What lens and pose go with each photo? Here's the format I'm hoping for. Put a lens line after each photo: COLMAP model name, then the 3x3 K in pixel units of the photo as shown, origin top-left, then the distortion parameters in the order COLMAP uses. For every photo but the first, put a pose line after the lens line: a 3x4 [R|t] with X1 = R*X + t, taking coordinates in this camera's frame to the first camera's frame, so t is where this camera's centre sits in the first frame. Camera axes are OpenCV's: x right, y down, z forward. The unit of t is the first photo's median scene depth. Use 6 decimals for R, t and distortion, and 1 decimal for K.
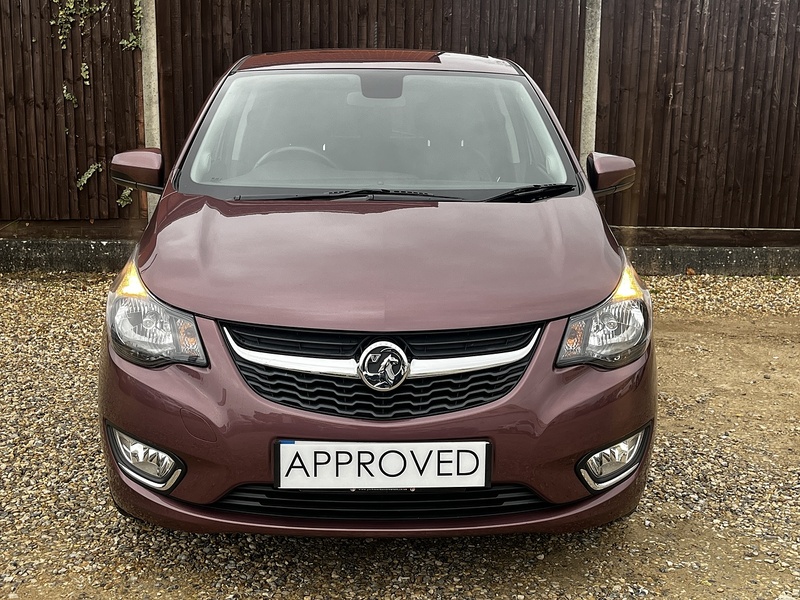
lens RADIAL K [[1106.9, 0, 415.2], [0, 1106.9, 303.1], [0, 0, 1]] dist [0.034112, -0.018405]
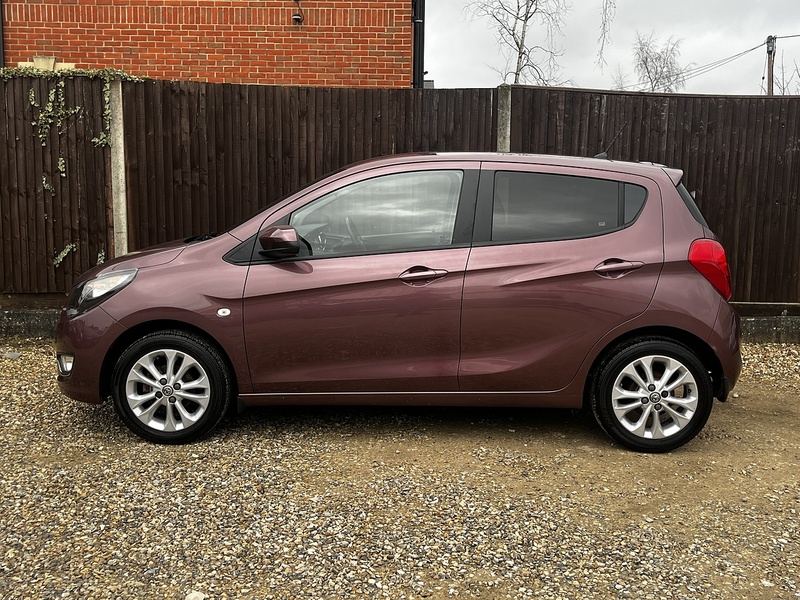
lens RADIAL K [[924.3, 0, 396.3], [0, 924.3, 298.7], [0, 0, 1]] dist [0.044536, -0.015822]
pose [[0.999575, 0.000894, -0.029154, 0.078405], [-0.002822, 0.997807, -0.066134, -0.006569], [0.029031, 0.066188, 0.997385, 0.053005]]
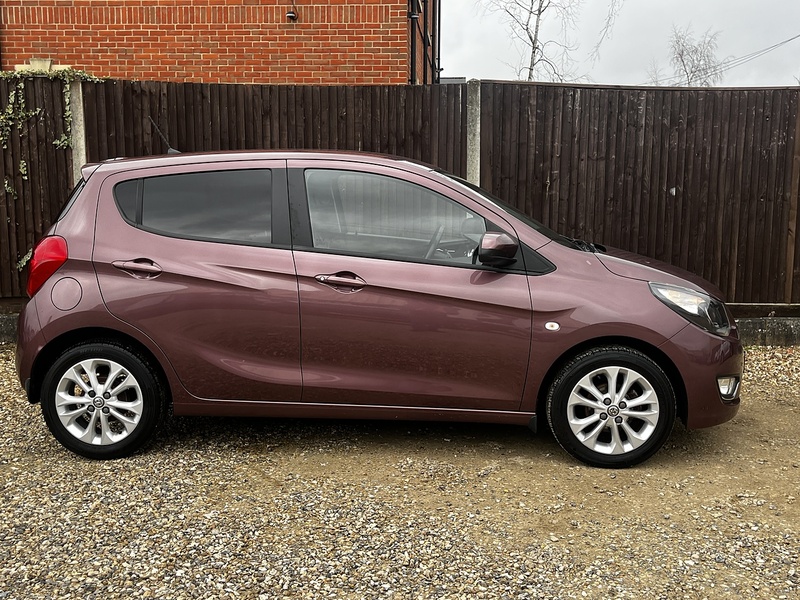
lens RADIAL K [[928.0, 0, 389.3], [0, 928.0, 303.6], [0, 0, 1]] dist [0.041270, -0.003554]
pose [[0.997448, -0.003641, -0.071303, 0.144686], [-0.000626, 0.998214, -0.059729, -0.011727], [0.071394, 0.059621, 0.995665, 0.077320]]
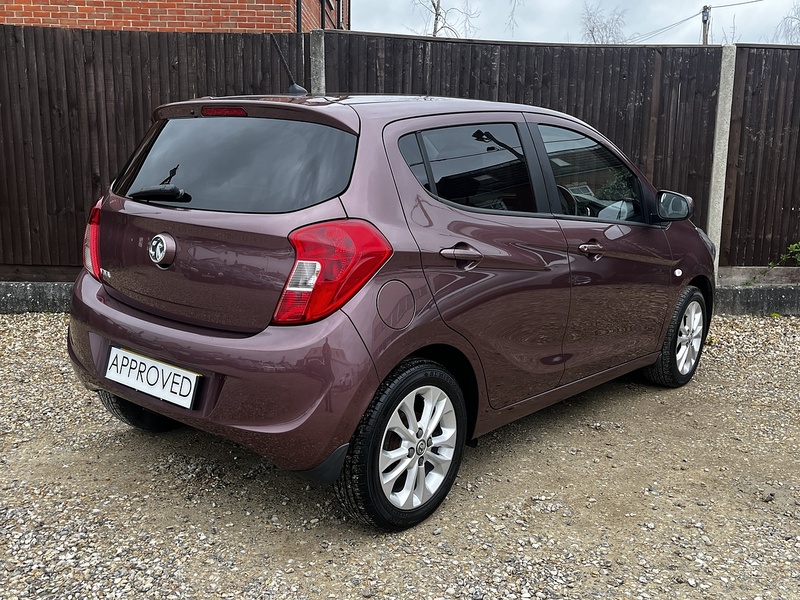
lens RADIAL K [[869.8, 0, 383.6], [0, 869.8, 305.0], [0, 0, 1]] dist [0.026426, 0.032684]
pose [[0.999999, -0.001487, -0.000074, 0.226264], [0.001486, 0.999933, -0.011469, -0.024804], [0.000091, 0.011469, 0.999934, 0.189189]]
